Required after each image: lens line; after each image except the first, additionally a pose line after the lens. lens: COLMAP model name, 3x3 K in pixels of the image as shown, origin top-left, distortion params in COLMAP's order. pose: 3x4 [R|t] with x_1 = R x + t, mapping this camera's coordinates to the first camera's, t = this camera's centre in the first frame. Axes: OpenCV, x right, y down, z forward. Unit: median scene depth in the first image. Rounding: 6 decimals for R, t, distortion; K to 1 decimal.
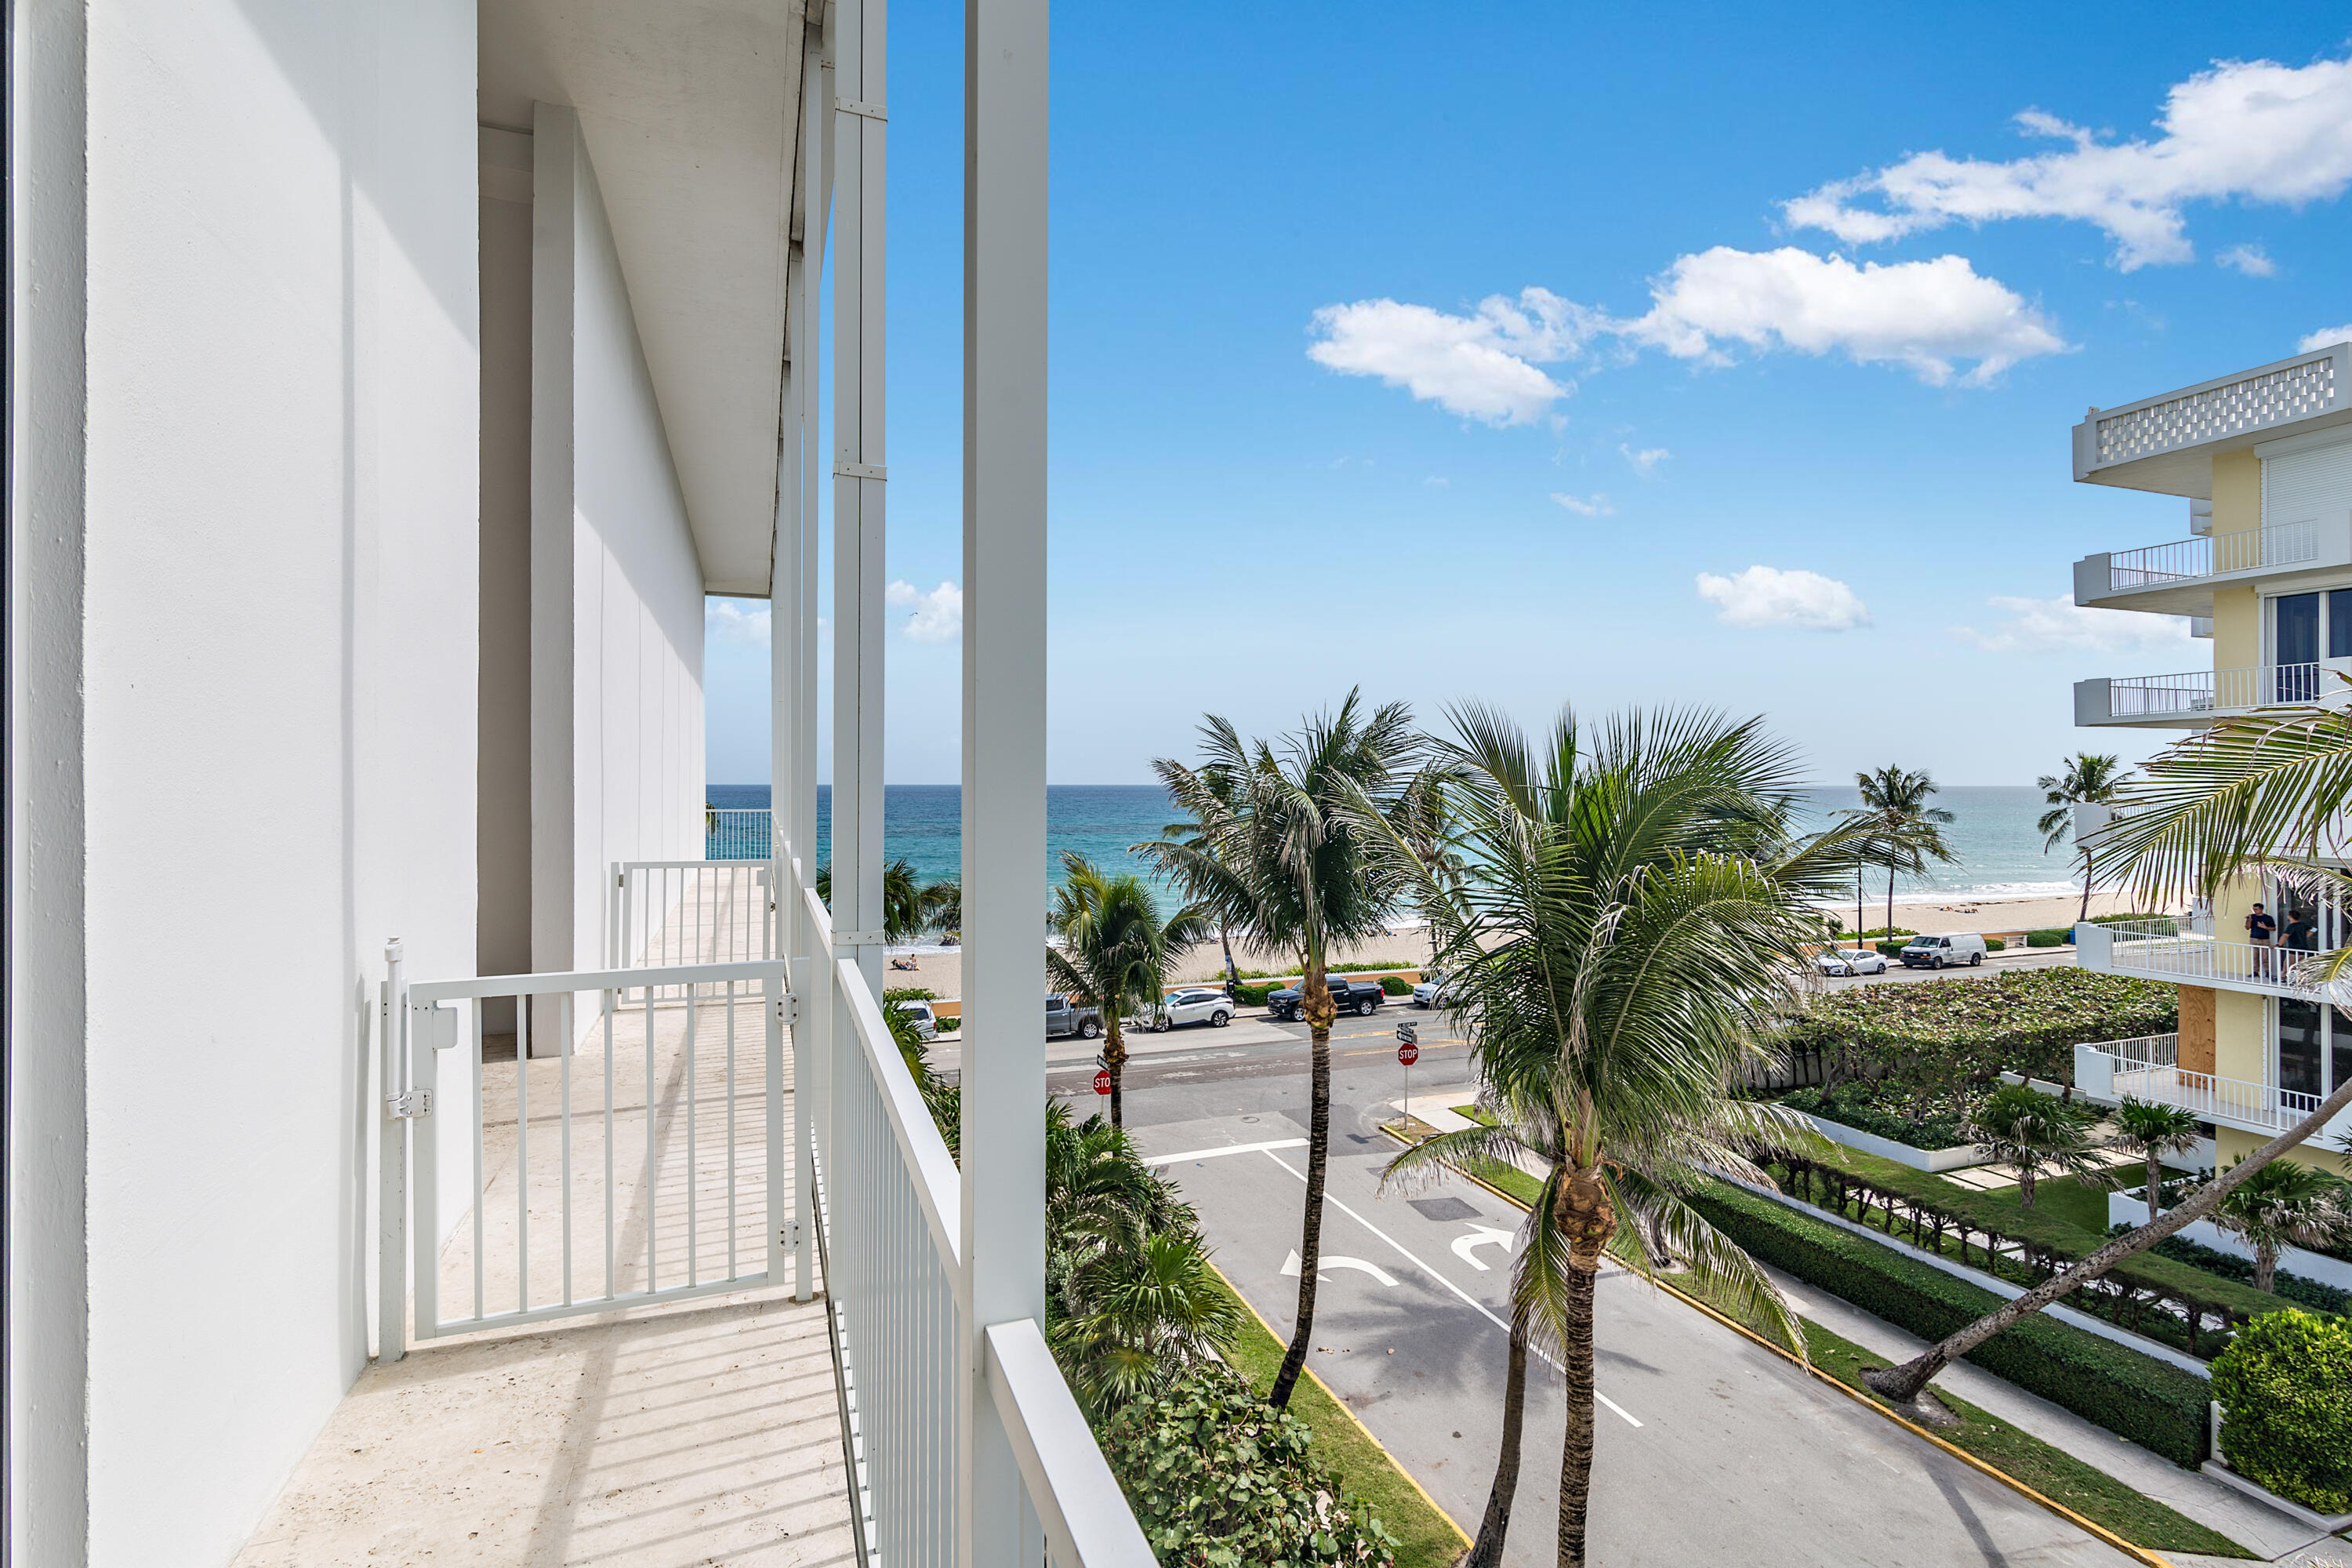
lens RADIAL K [[1109.8, 0, 1176.0], [0, 1109.8, 784.0], [0, 0, 1]] dist [-0.000266, 0.000782]
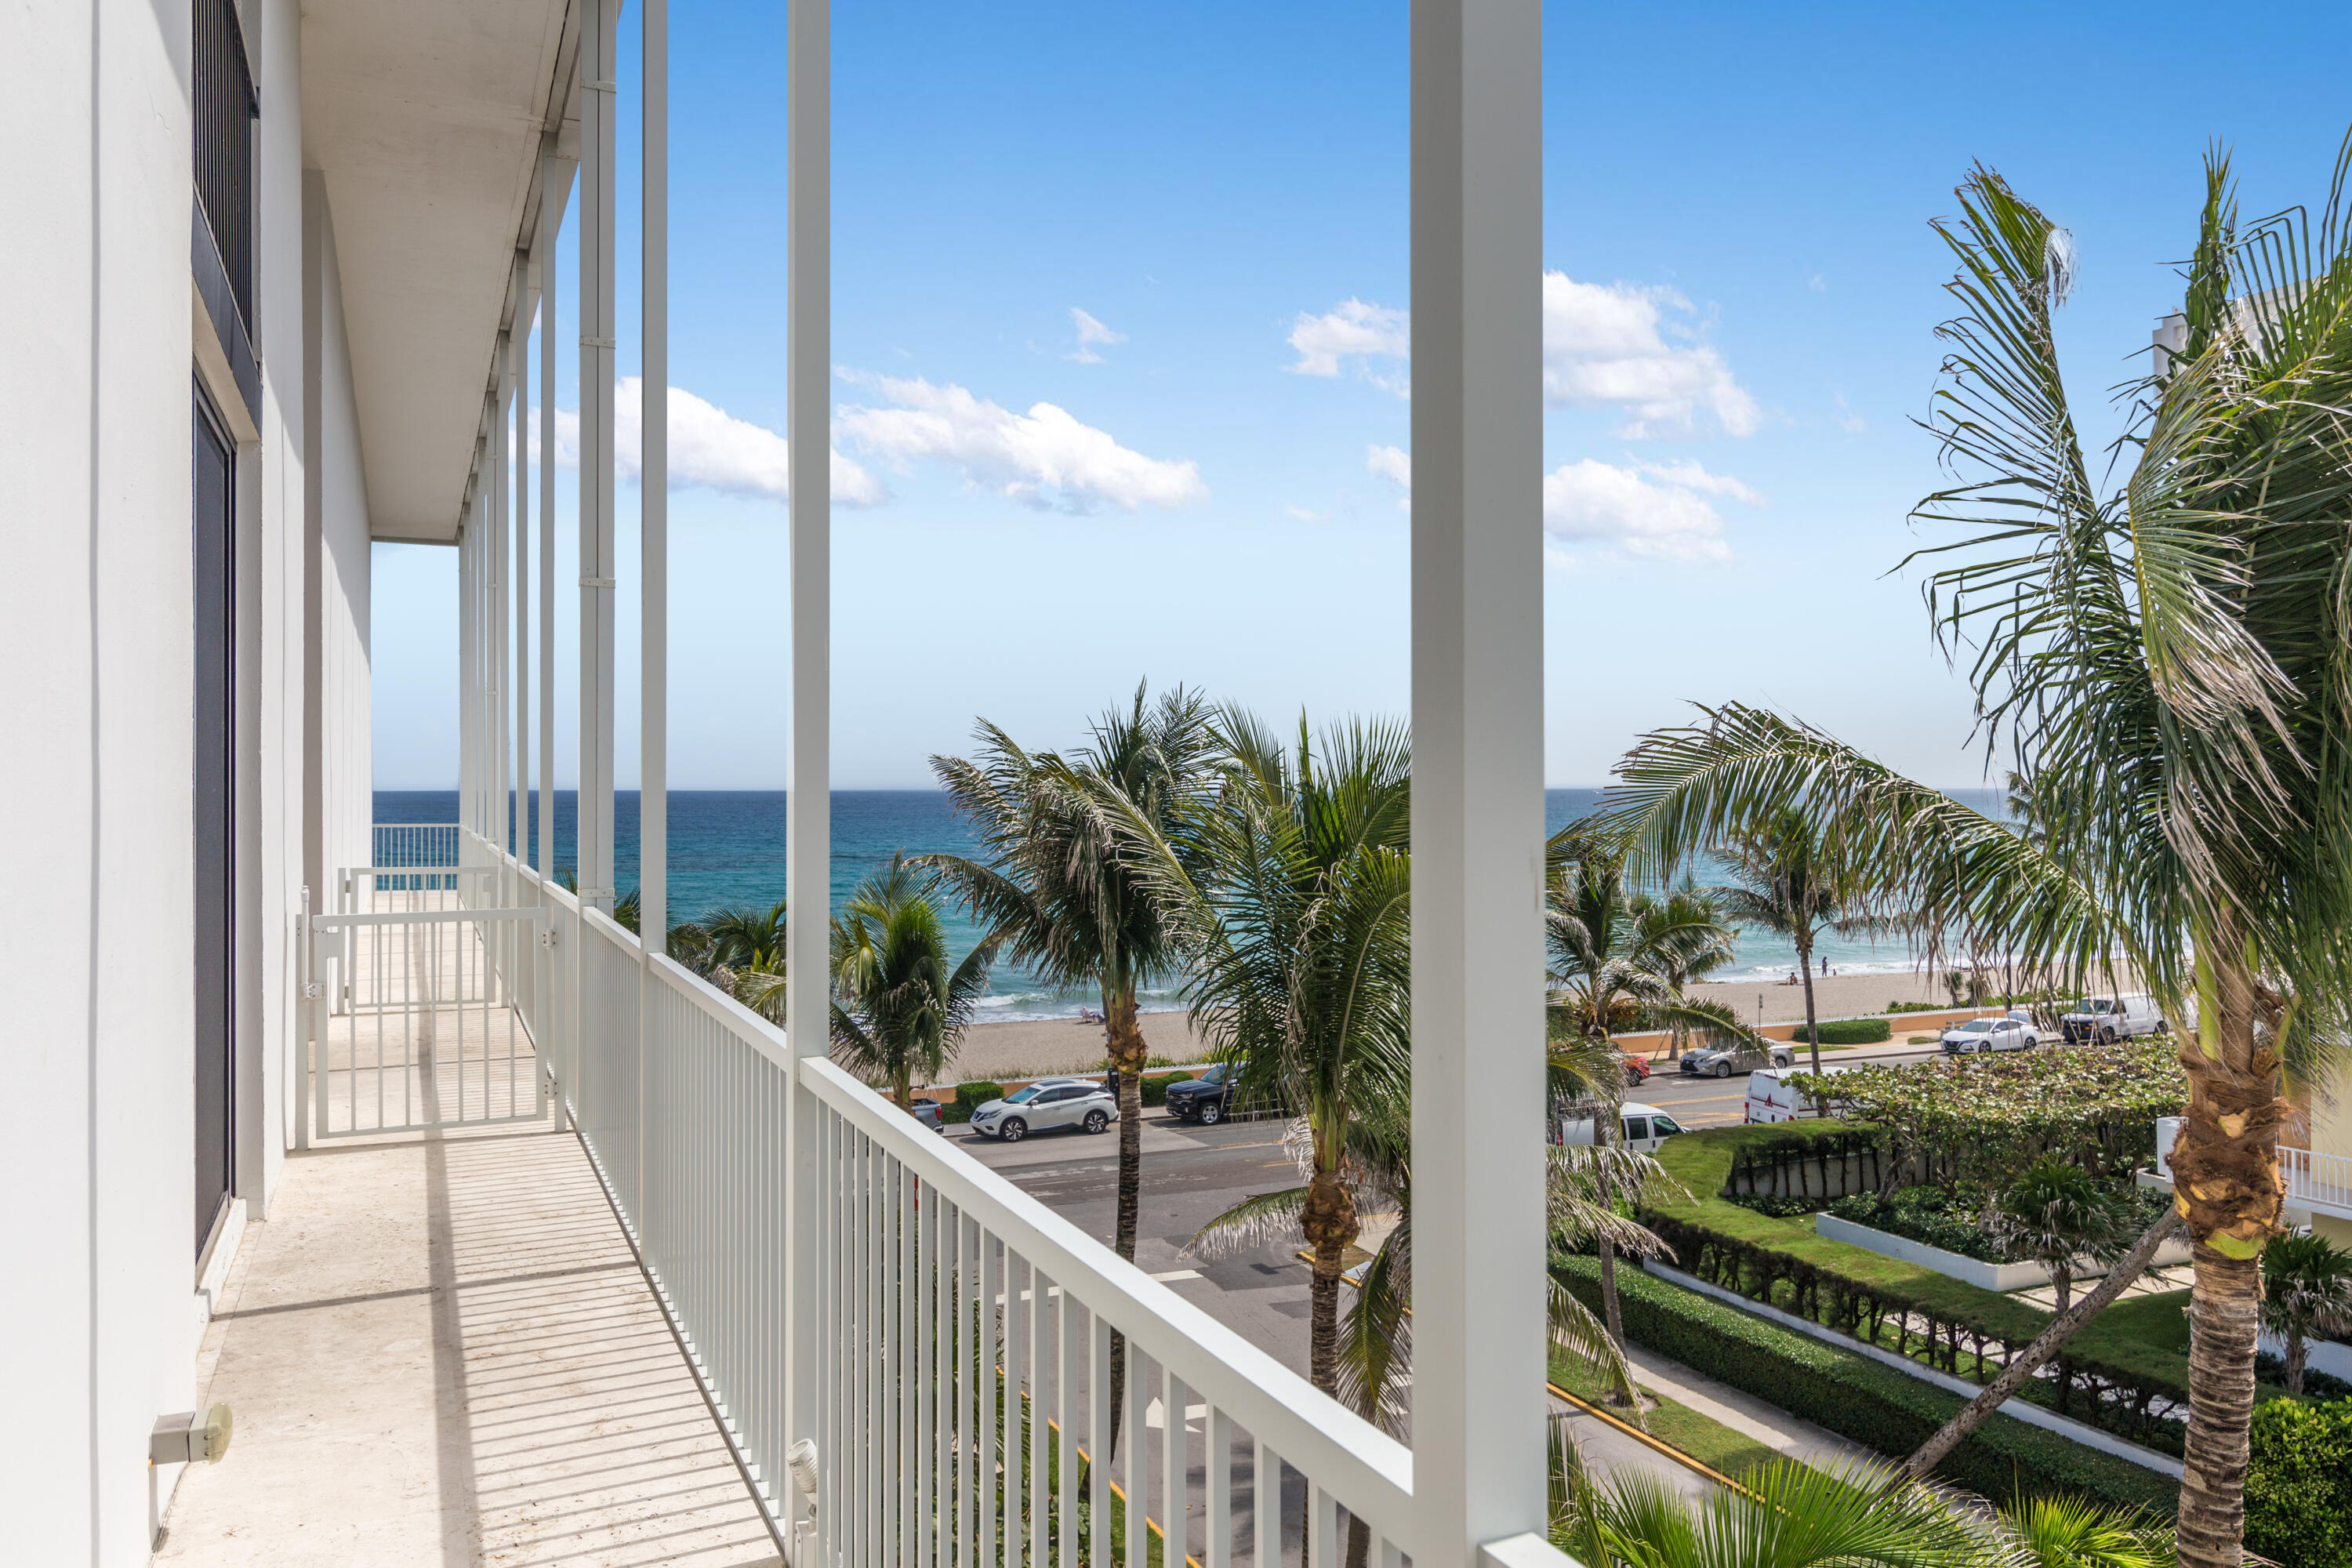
lens RADIAL K [[1716.8, 0, 1176.0], [0, 1716.8, 784.0], [0, 0, 1]] dist [0.002674, -0.009242]
pose [[0.998043, -0.001600, 0.062511, 0.051064], [0.001718, 0.999997, -0.001825, -0.000500], [-0.062507, 0.001929, 0.998043, -0.198546]]
